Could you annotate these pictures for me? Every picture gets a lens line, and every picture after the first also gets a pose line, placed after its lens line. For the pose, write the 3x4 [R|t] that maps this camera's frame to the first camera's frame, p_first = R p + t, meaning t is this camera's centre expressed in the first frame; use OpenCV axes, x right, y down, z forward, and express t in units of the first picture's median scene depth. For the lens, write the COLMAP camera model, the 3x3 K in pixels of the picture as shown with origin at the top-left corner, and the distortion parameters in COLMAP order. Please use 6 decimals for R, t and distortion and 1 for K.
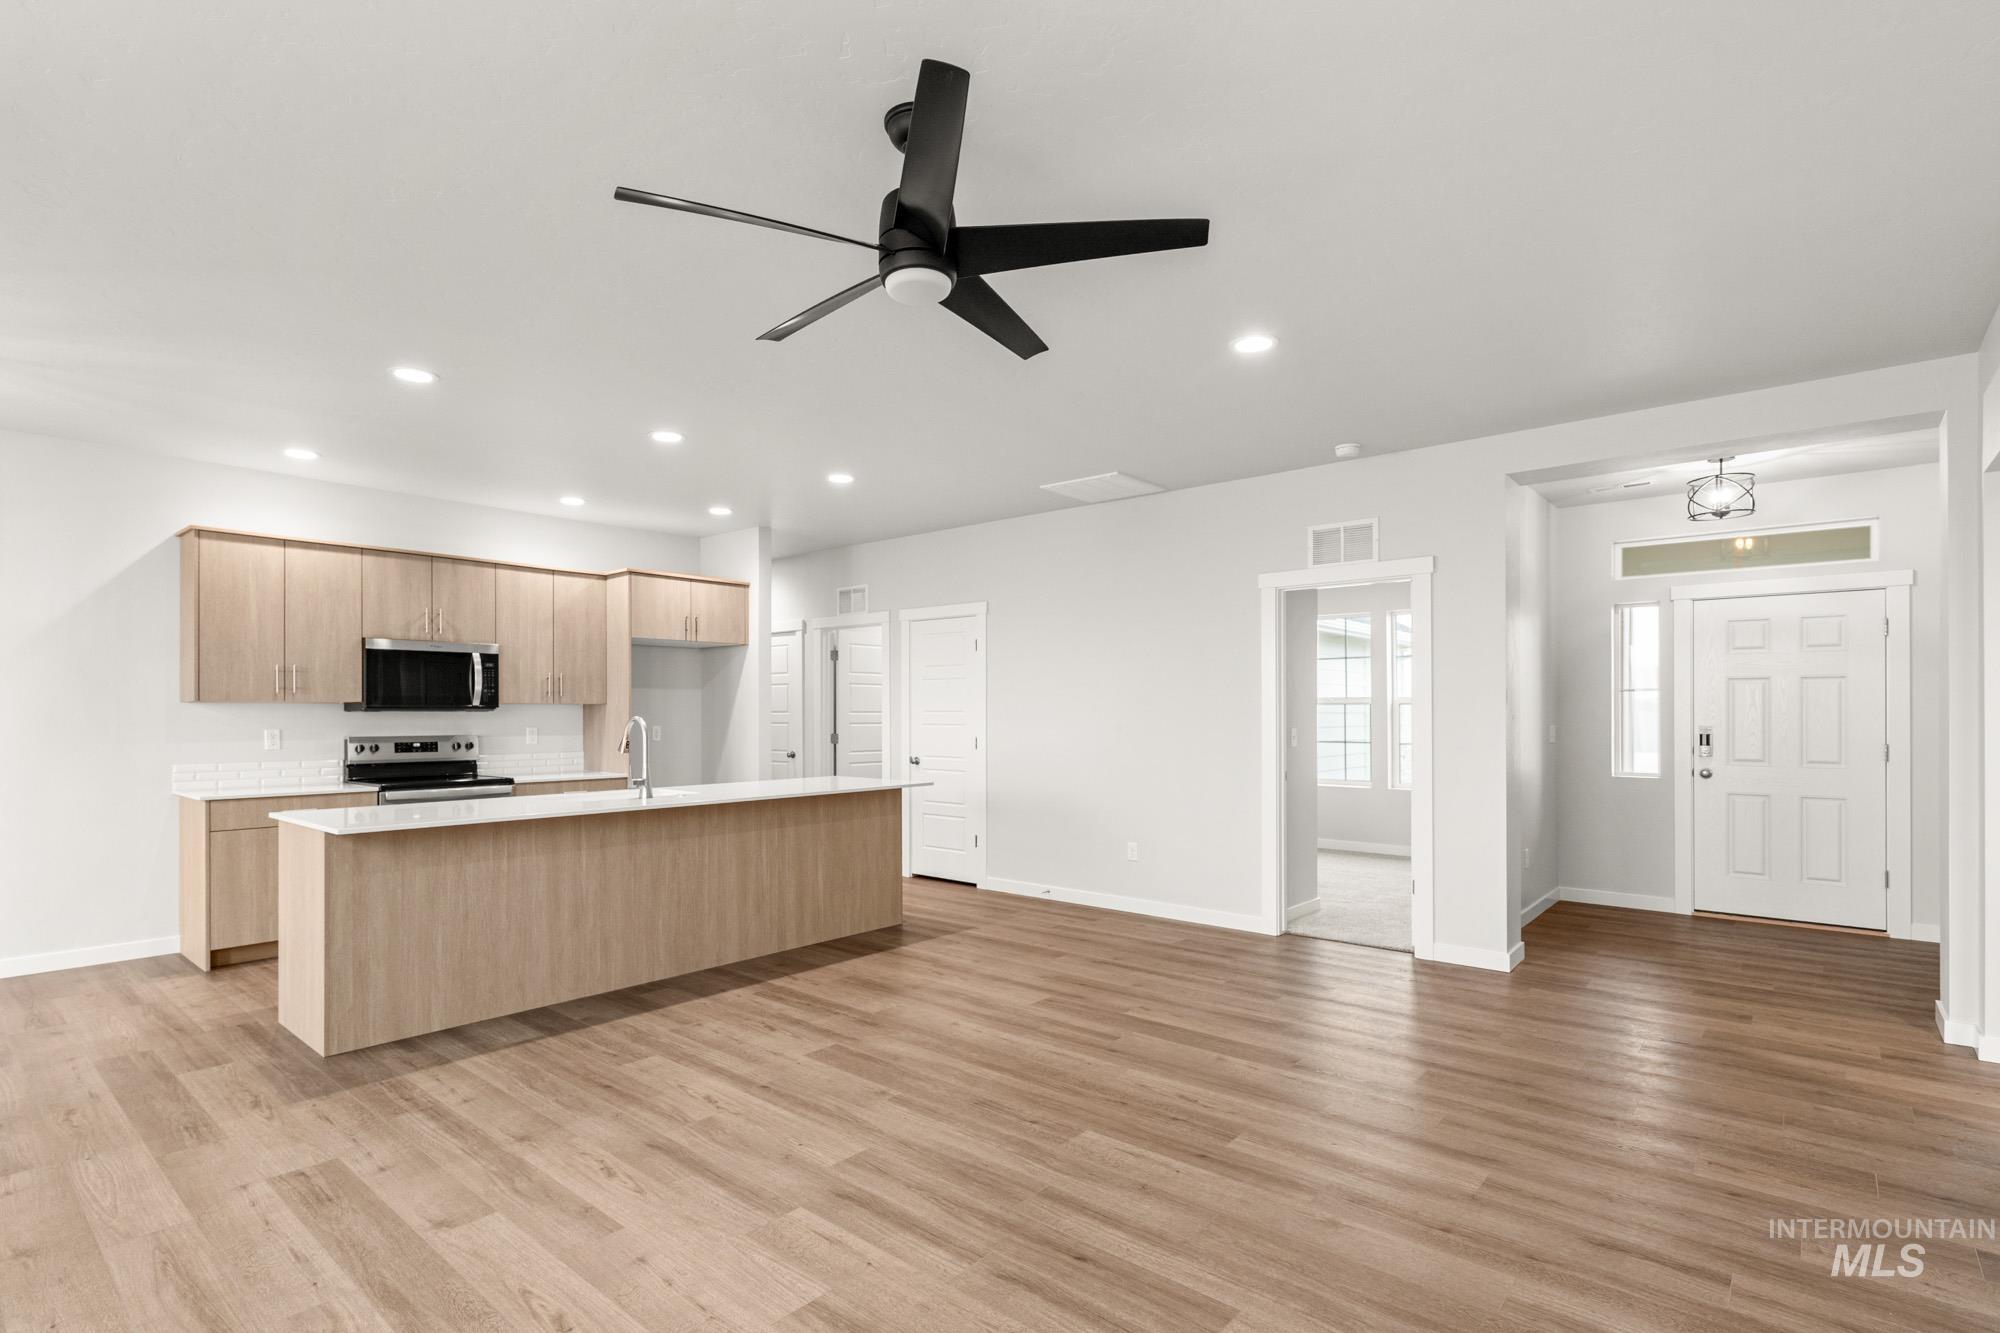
lens RADIAL K [[966.6, 0, 988.2], [0, 966.6, 713.1], [0, 0, 1]] dist [0.003366, 0.000511]
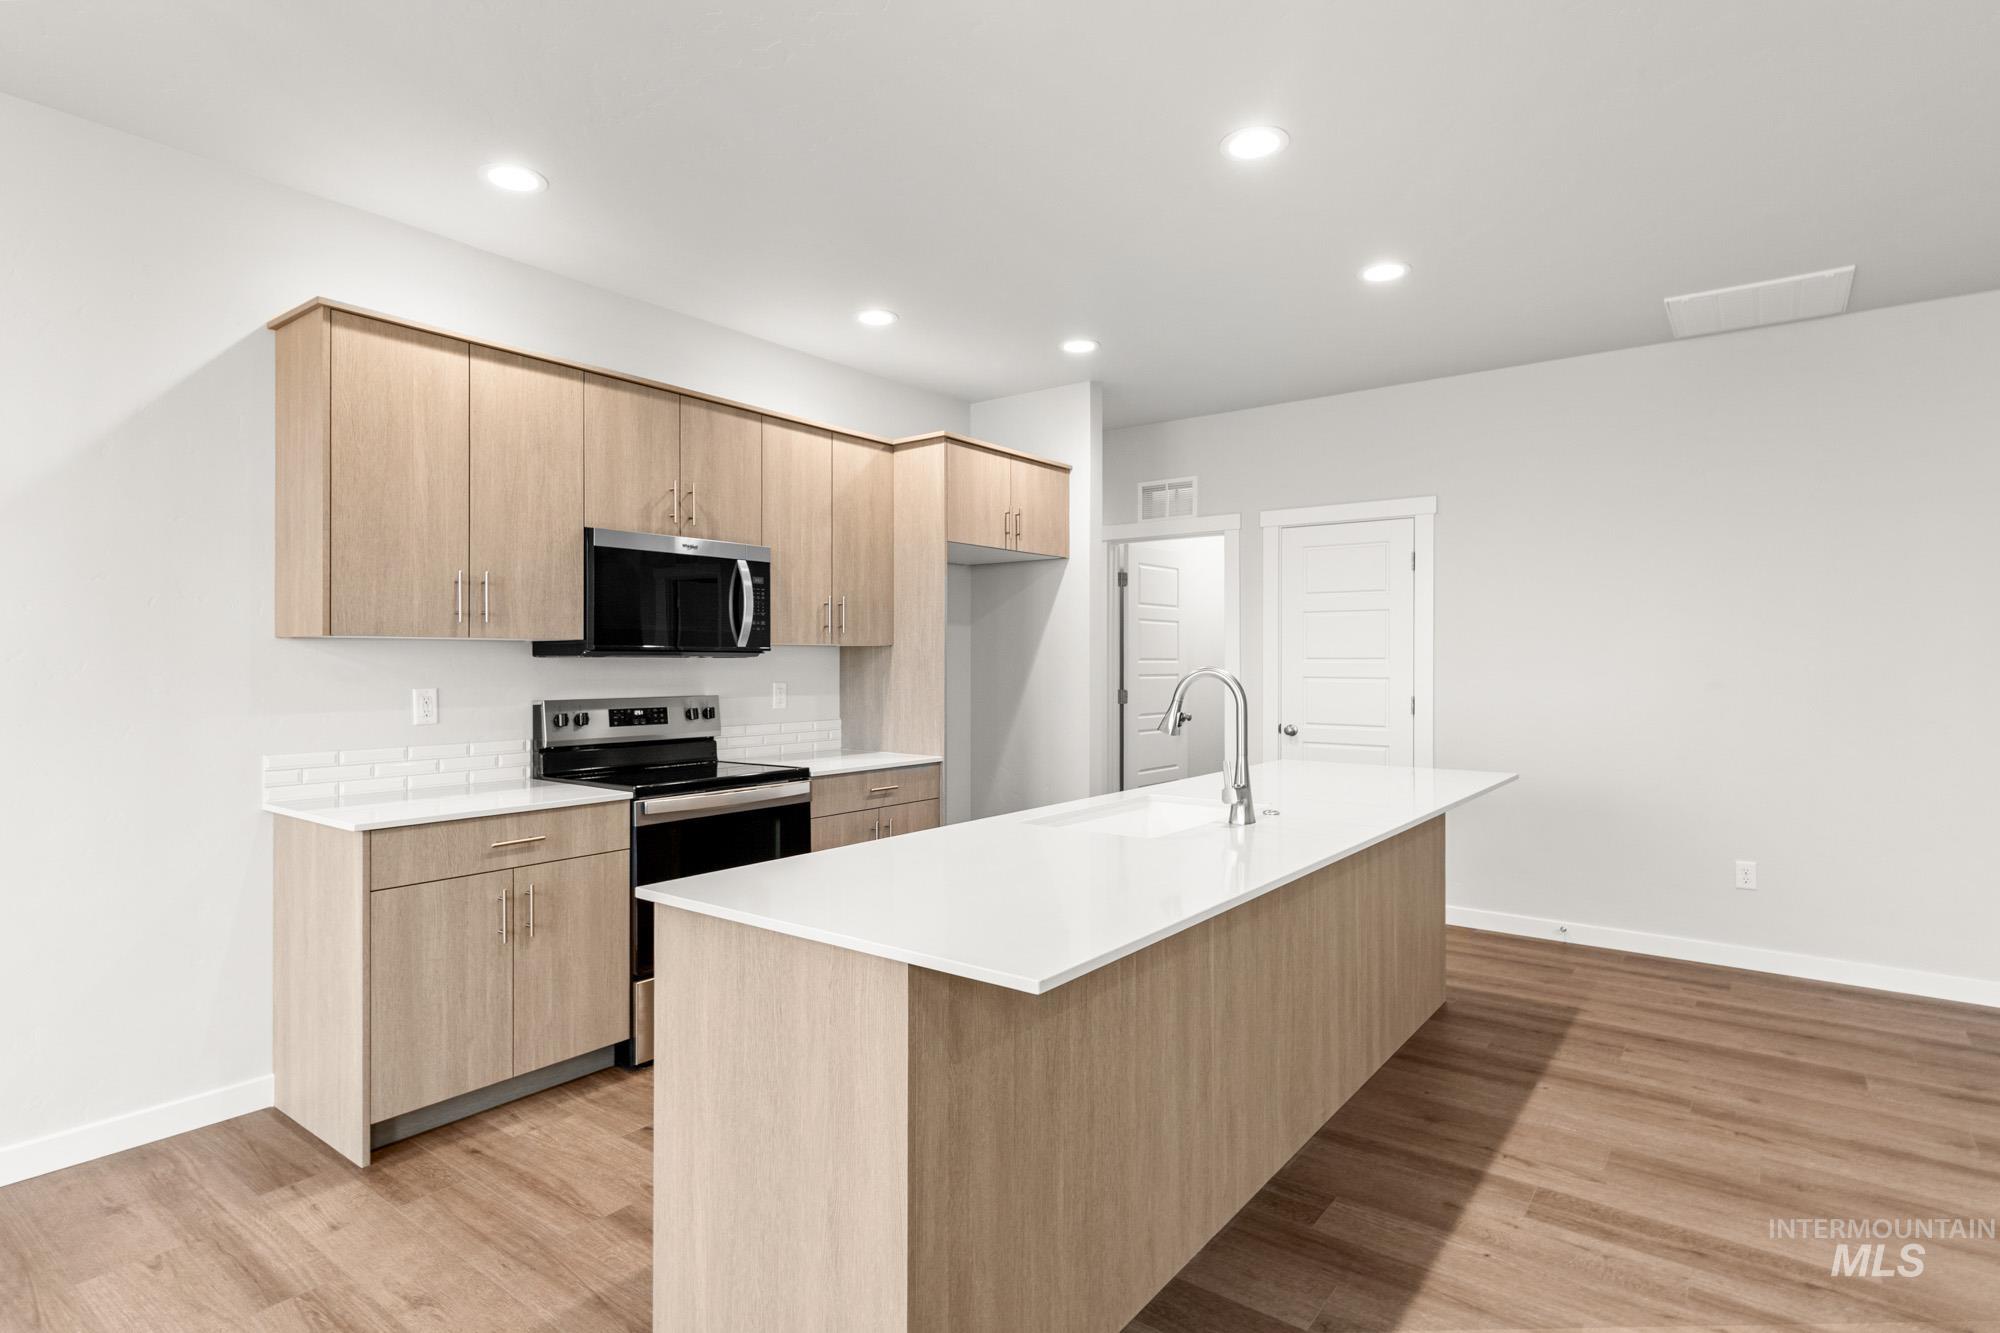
lens RADIAL K [[1025.2, 0, 999.8], [0, 1025.2, 659.6], [0, 0, 1]] dist [0.006201, 0.000909]
pose [[0.998103, 0.001800, 0.061533, -0.446257], [-0.001700, 0.999997, -0.001673, 0.000665], [-0.061536, 0.001566, 0.998104, 0.387922]]
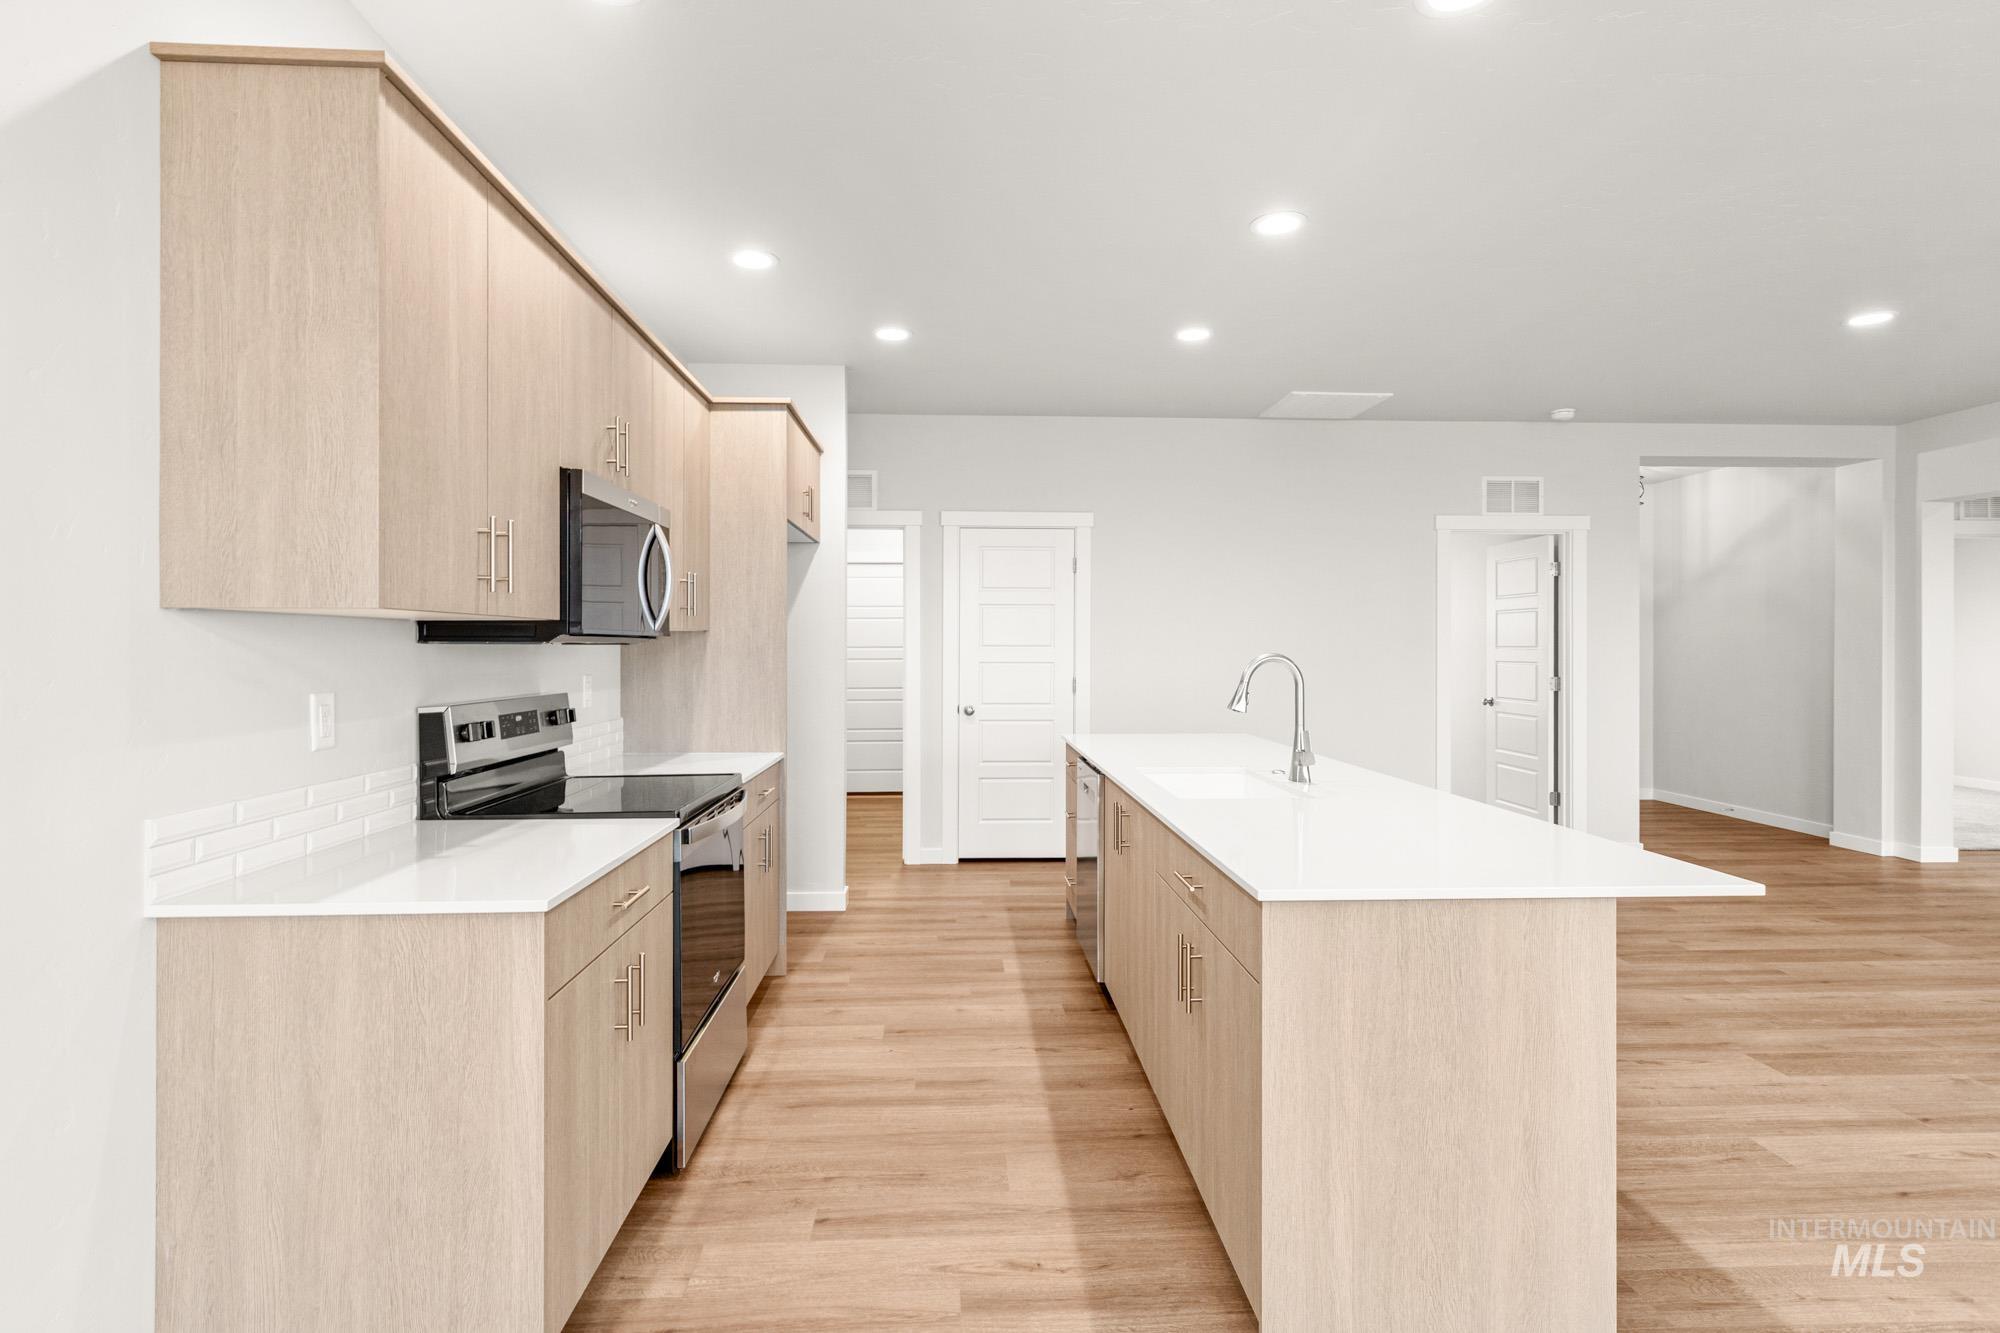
lens RADIAL K [[989.7, 0, 1004.6], [0, 989.7, 646.1], [0, 0, 1]] dist [0.004967, 0.000726]
pose [[0.722267, 0.002822, 0.691609, -0.815767], [-0.000925, 0.999995, -0.003115, 0.000840], [-0.691614, 0.001610, 0.722266, 0.566631]]
